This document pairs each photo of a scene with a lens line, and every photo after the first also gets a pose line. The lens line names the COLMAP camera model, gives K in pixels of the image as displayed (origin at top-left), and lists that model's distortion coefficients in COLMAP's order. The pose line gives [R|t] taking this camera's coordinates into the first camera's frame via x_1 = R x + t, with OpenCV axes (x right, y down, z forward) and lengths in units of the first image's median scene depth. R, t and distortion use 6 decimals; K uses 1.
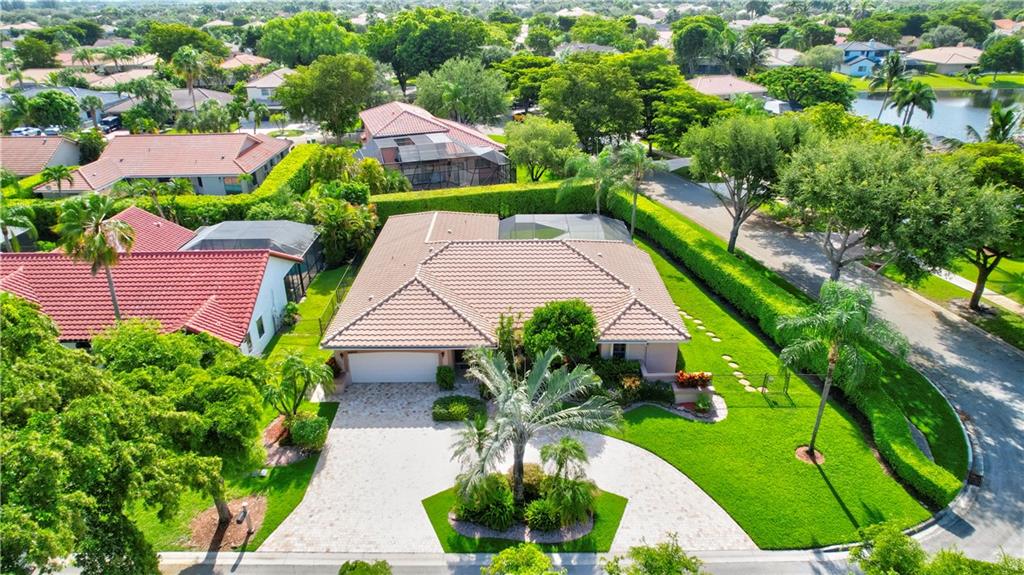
lens RADIAL K [[658.6, 0, 512.0], [0, 658.6, 287.5], [0, 0, 1]] dist [-0.086074, 0.082994]
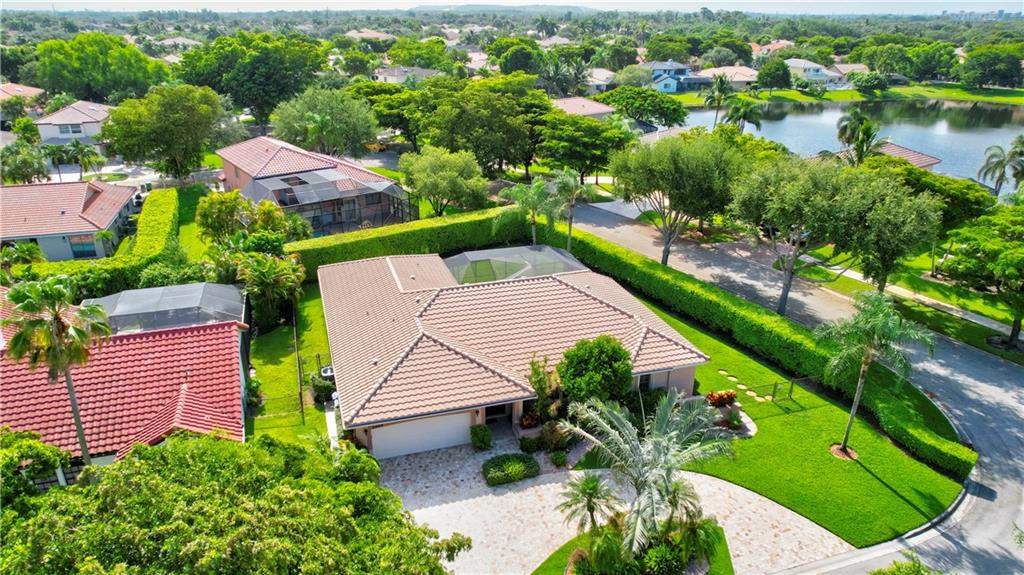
lens RADIAL K [[677.3, 0, 512.0], [0, 677.3, 287.5], [0, 0, 1]] dist [-0.084968, 0.086933]
pose [[0.950580, -0.103156, 0.292841, -0.213265], [0.113794, 0.993313, -0.019478, -0.032663], [-0.288874, 0.051839, 0.955963, 0.047149]]
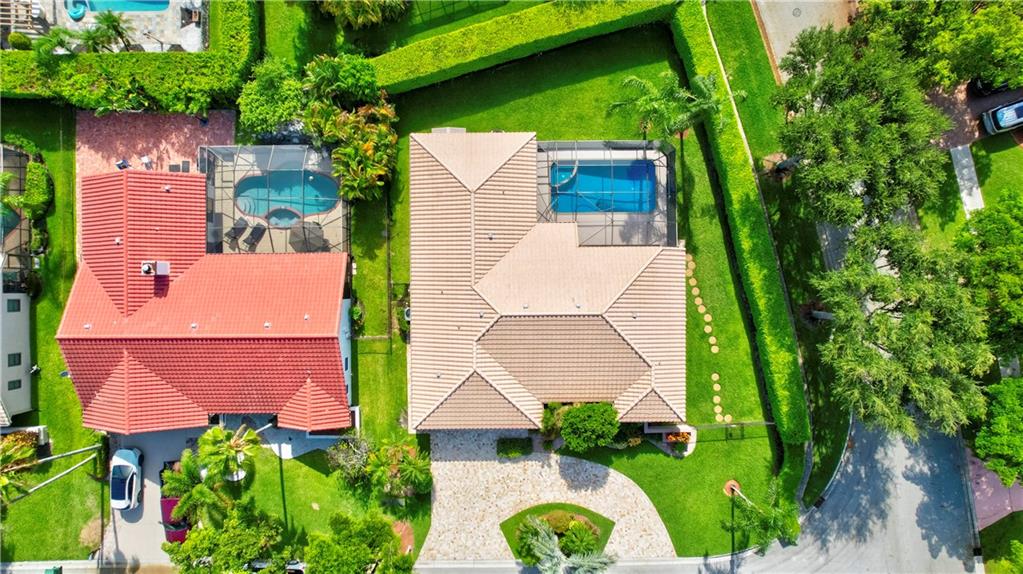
lens RADIAL K [[657.9, 0, 511.5], [0, 657.9, 287.0], [0, 0, 1]] dist [-0.086074, 0.082994]
pose [[0.999741, -0.005146, 0.022172, -0.076048], [-0.018076, 0.412528, 0.910765, -0.835131], [-0.013834, -0.910930, 0.412329, 0.463490]]
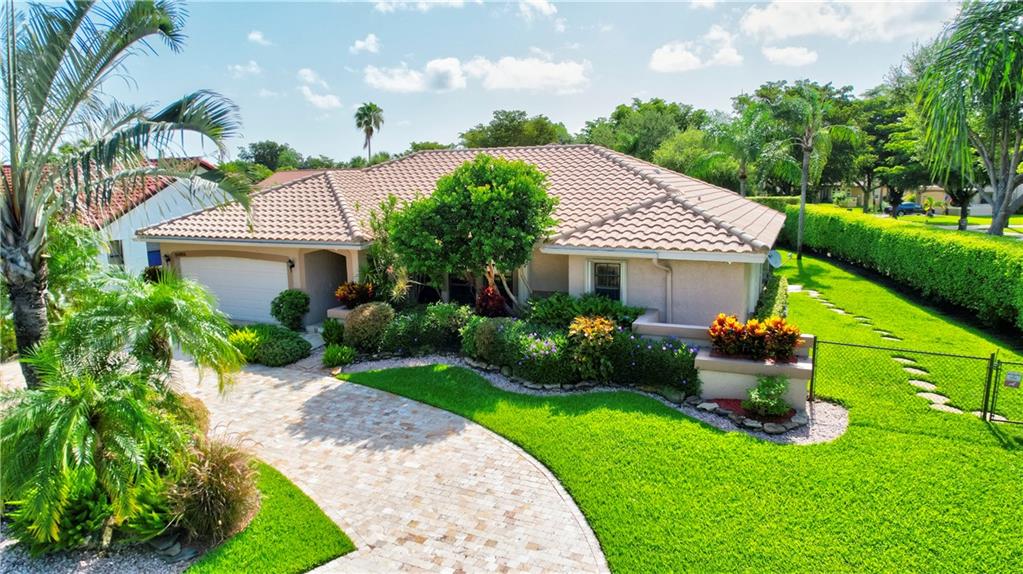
lens RADIAL K [[657.9, 0, 511.5], [0, 657.9, 287.0], [0, 0, 1]] dist [-0.086074, 0.082994]
pose [[0.912412, 0.065313, -0.404028, 0.194125], [-0.166913, 0.960739, -0.221630, 0.141934], [0.373691, 0.269655, 0.887492, 0.391561]]
